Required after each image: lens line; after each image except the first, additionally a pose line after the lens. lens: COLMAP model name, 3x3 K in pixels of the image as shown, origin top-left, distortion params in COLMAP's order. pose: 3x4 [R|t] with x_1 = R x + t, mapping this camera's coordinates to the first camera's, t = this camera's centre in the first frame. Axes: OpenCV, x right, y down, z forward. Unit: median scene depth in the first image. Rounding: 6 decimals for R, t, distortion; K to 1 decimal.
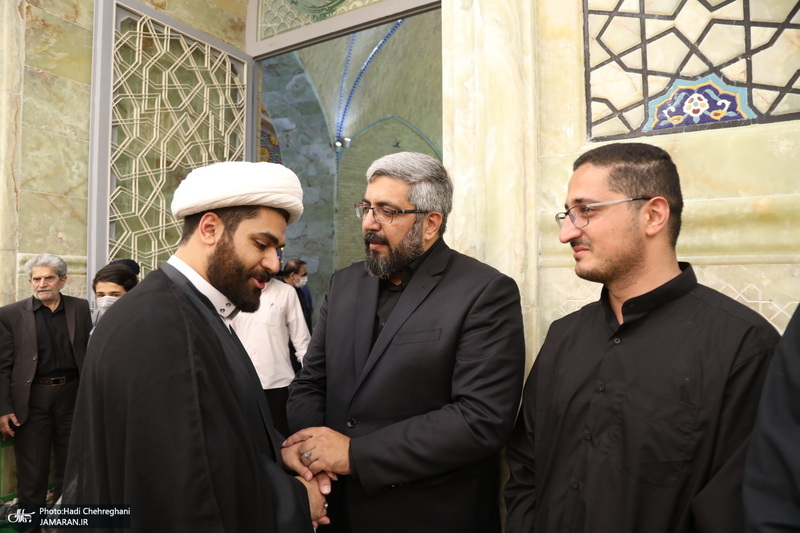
lens RADIAL K [[557.1, 0, 401.1], [0, 557.1, 262.5], [0, 0, 1]] dist [-0.002269, 0.000999]
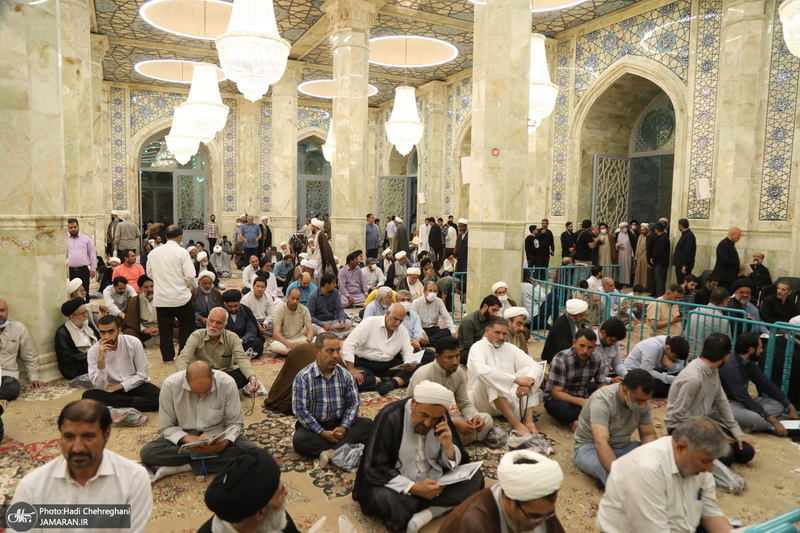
lens RADIAL K [[557.1, 0, 402.6], [0, 557.1, 265.8], [0, 0, 1]] dist [-0.002269, 0.000999]
pose [[0.853261, 0.061219, -0.517879, 0.319772], [0.004413, 0.992202, 0.124561, -0.170077], [0.521466, -0.108568, 0.846337, -2.579401]]
